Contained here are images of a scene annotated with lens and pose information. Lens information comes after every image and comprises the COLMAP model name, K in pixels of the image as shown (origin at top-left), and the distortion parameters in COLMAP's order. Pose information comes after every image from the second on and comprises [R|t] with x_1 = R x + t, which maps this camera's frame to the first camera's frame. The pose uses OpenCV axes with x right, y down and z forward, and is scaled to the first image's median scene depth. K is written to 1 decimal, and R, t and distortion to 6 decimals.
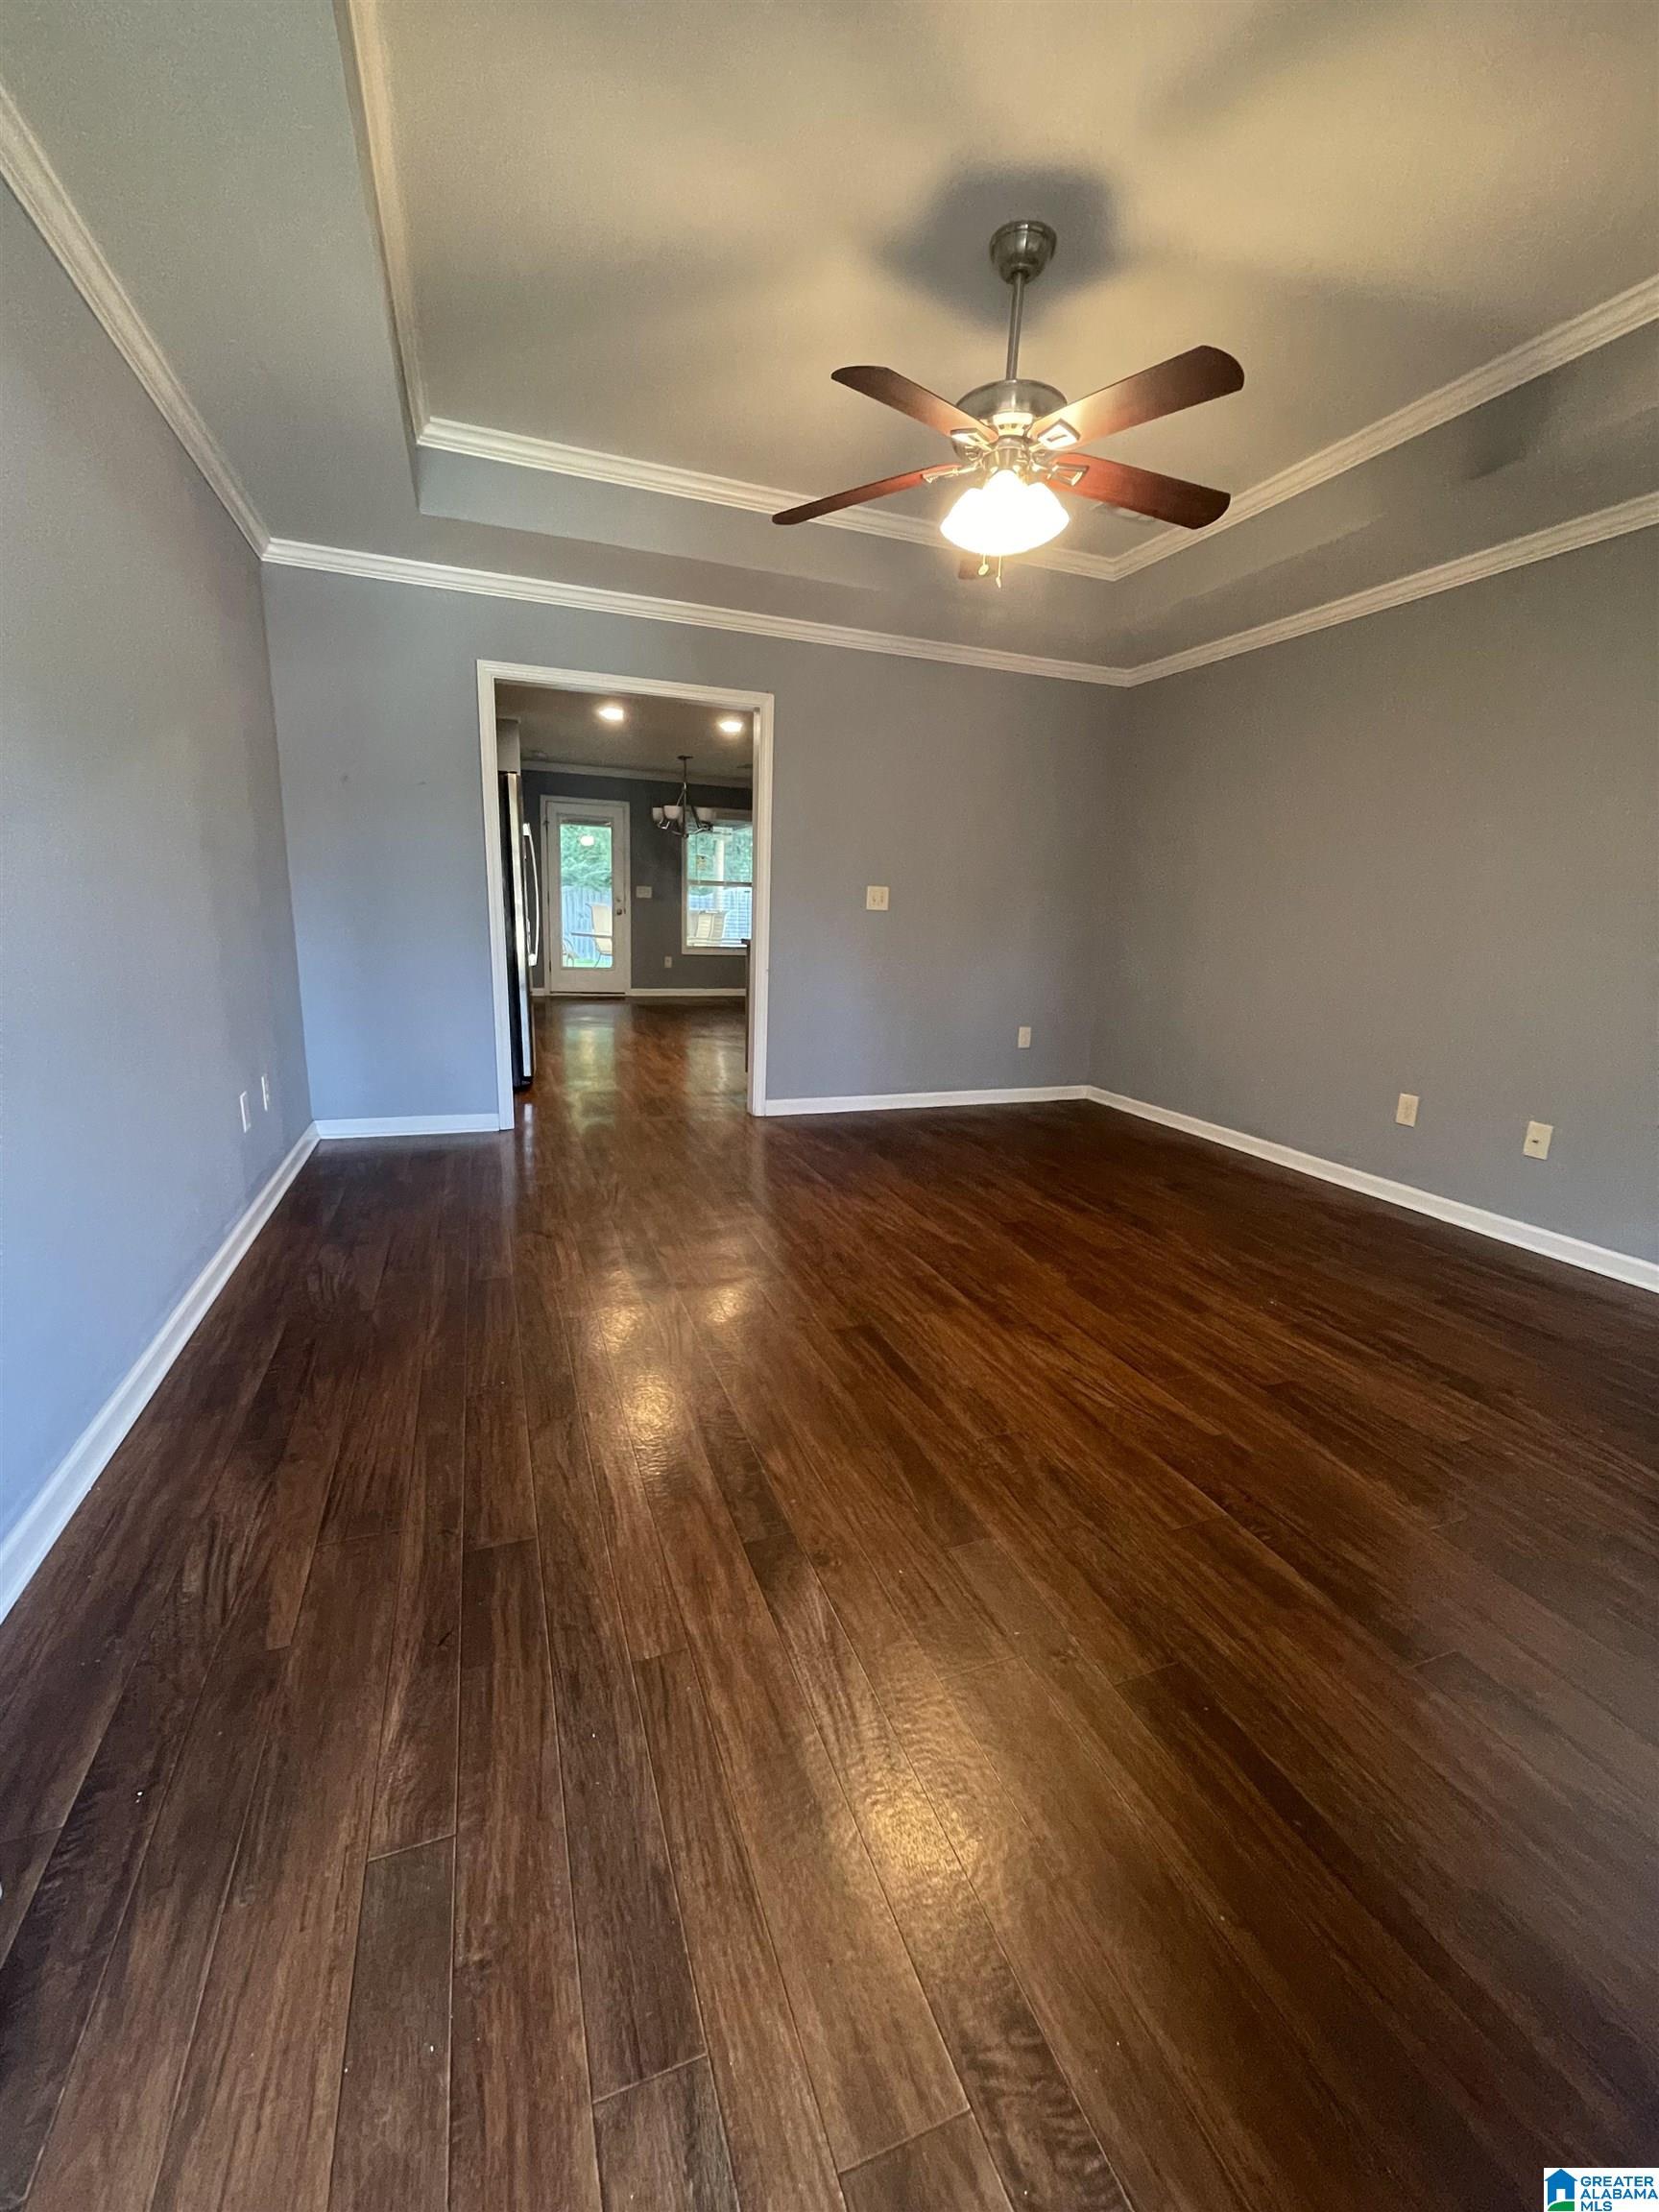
lens RADIAL K [[887.7, 0, 840.1], [0, 887.7, 1092.8], [0, 0, 1]] dist [-0.012146, -0.003103]
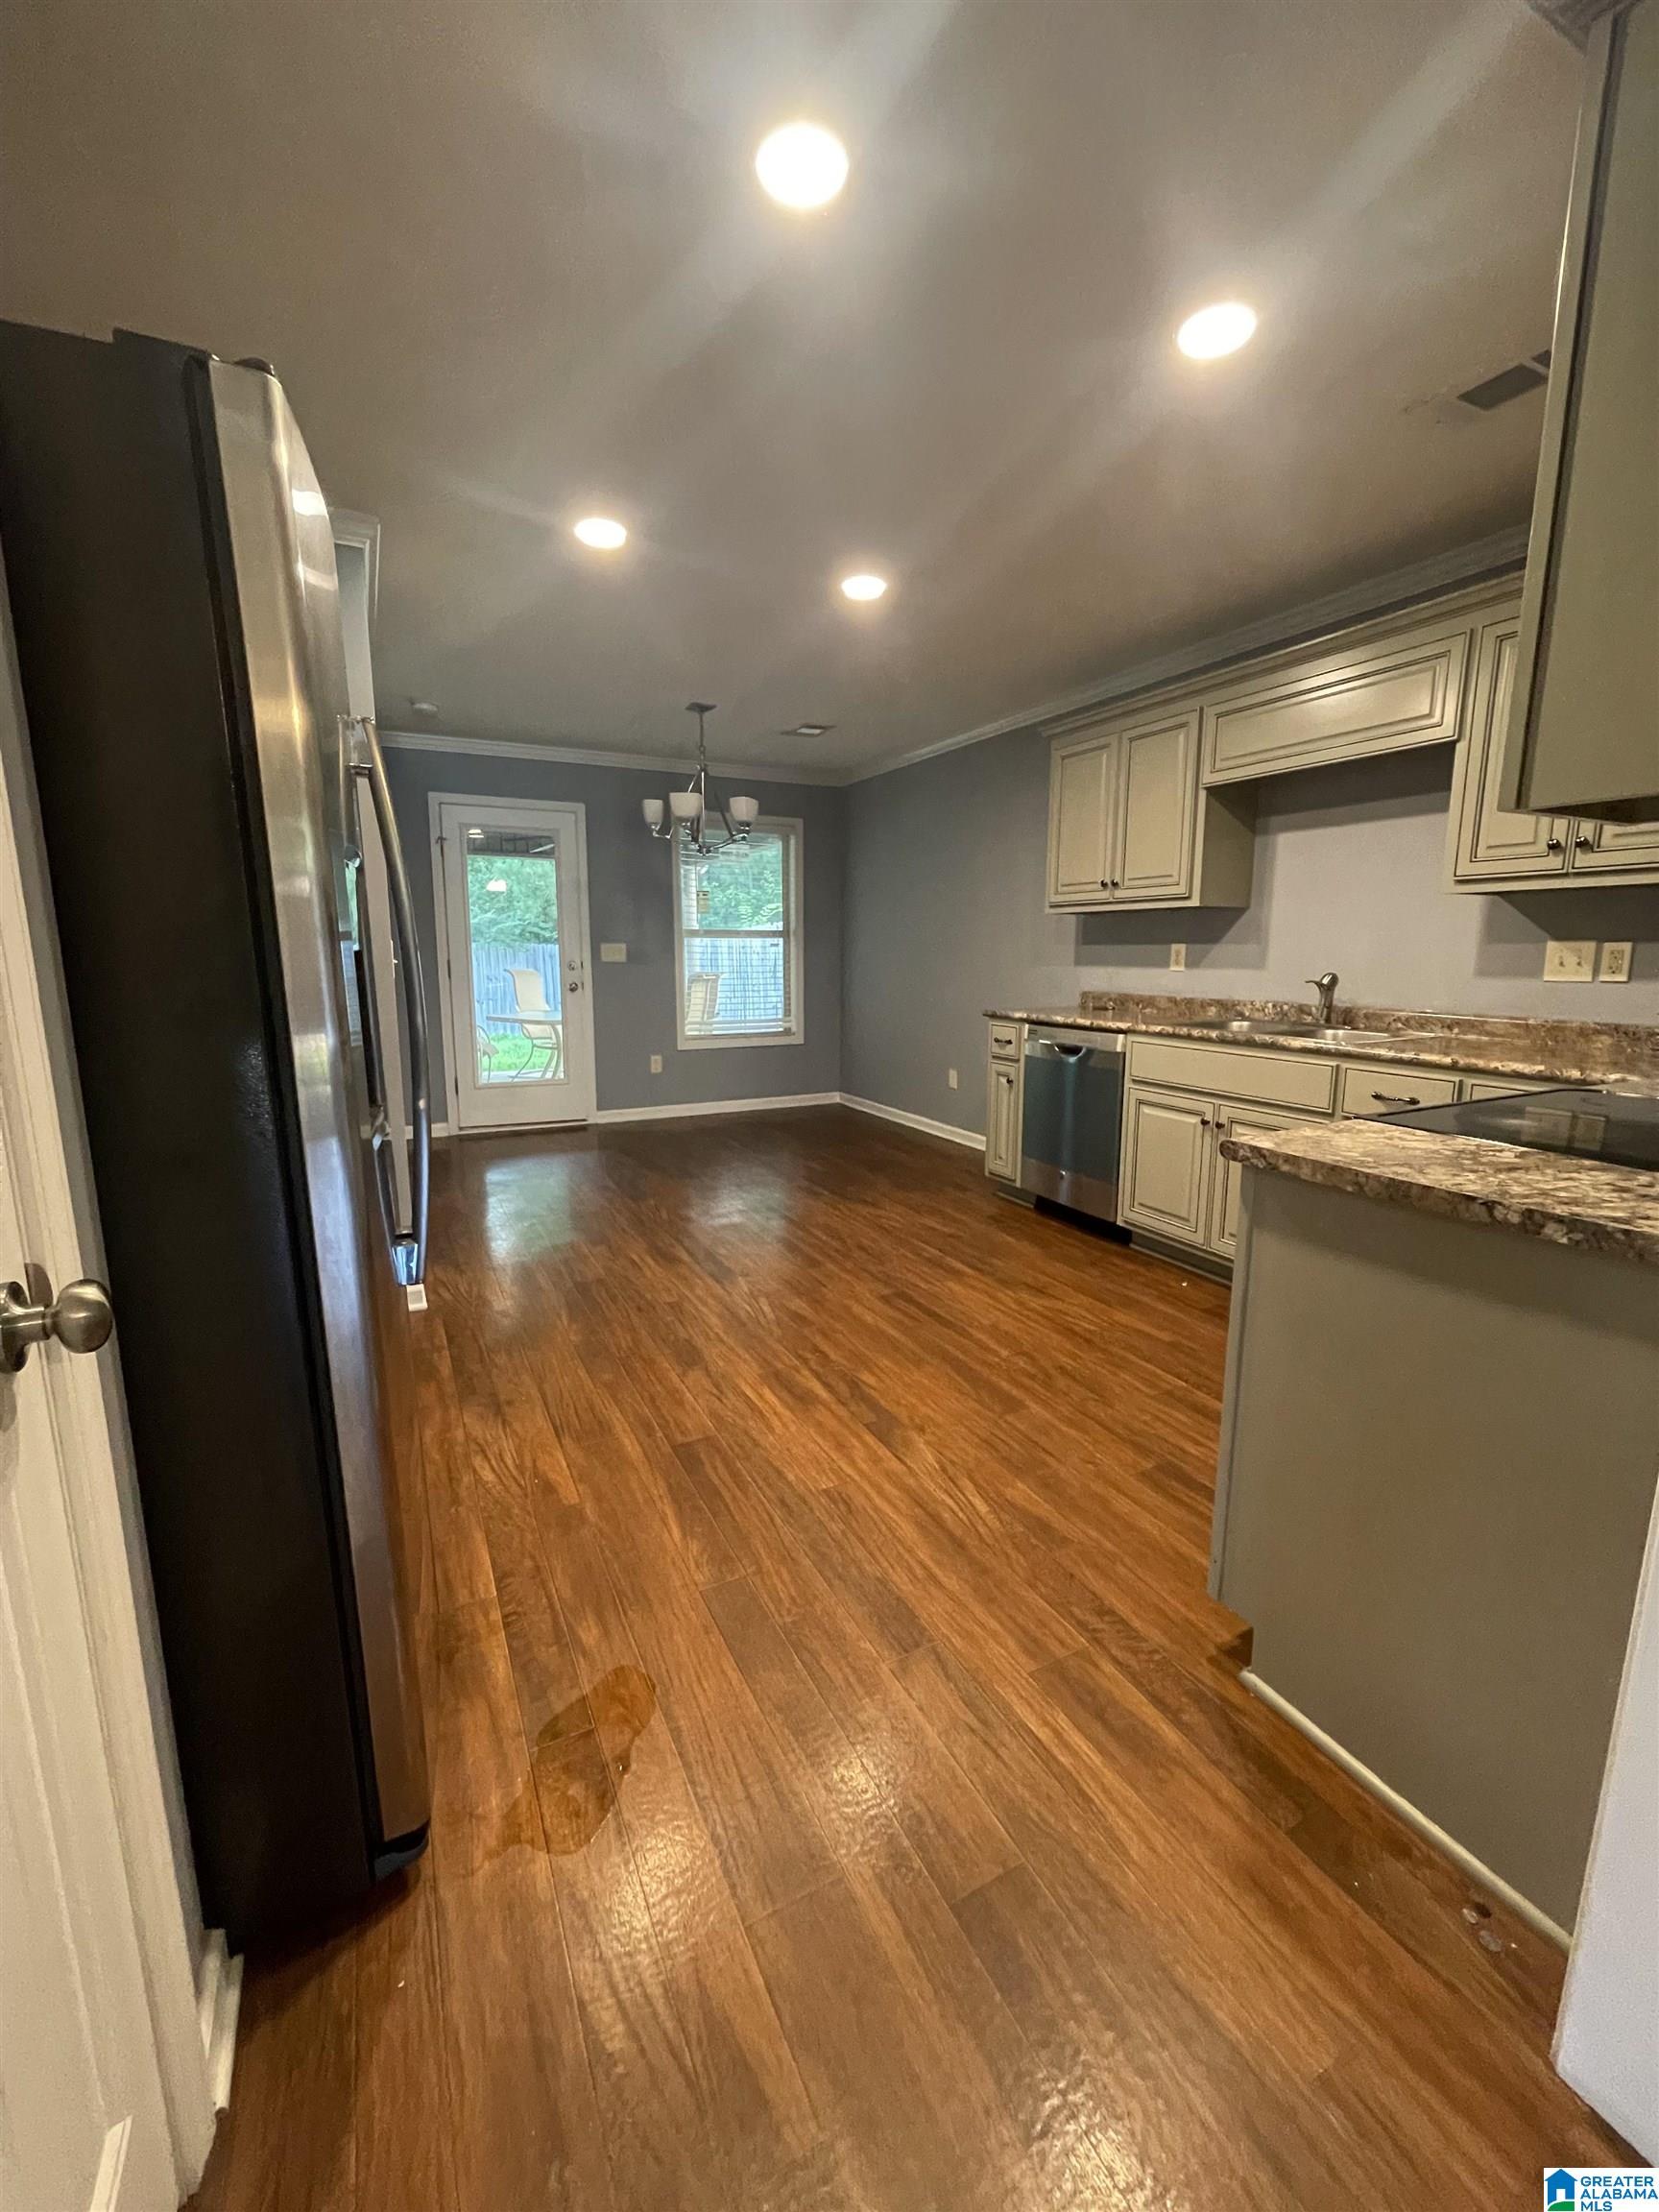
lens RADIAL K [[887.7, 0, 835.4], [0, 887.7, 1109.9], [0, 0, 1]] dist [-0.012146, -0.003103]
pose [[0.994395, -0.054423, 0.090648, -0.224882], [0.056617, 0.998158, -0.021802, 0.027029], [-0.089294, 0.026812, 0.995644, -0.382777]]
